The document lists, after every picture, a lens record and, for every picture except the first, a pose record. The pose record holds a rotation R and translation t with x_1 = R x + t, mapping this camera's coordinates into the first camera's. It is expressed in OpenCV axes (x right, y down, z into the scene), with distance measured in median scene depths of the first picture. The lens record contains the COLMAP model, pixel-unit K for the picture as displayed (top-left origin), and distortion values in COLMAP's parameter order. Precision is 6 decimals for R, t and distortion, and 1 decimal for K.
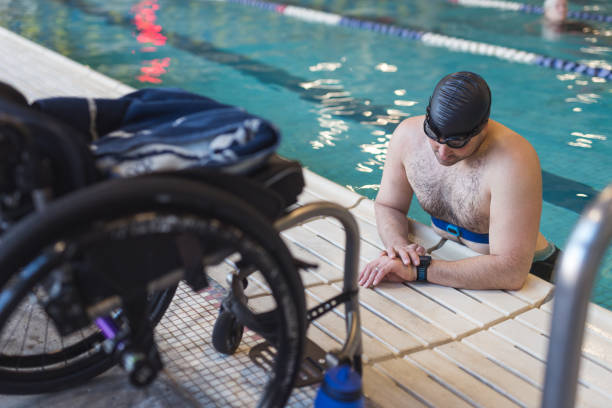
lens RADIAL K [[831.7, 0, 284.0], [0, 831.7, 203.5], [0, 0, 1]] dist [-0.003627, -0.023274]
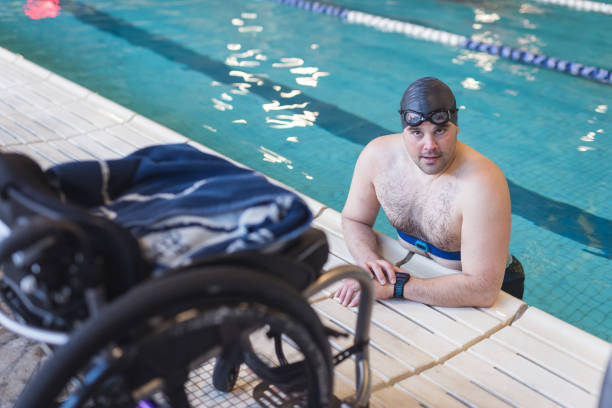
lens RADIAL K [[831.7, 0, 284.0], [0, 831.7, 203.5], [0, 0, 1]] dist [-0.003627, -0.023274]
pose [[0.993179, -0.023243, 0.114261, -0.105546], [0.017092, 0.998366, 0.054526, -0.100319], [-0.115341, -0.052201, 0.991953, -0.006639]]
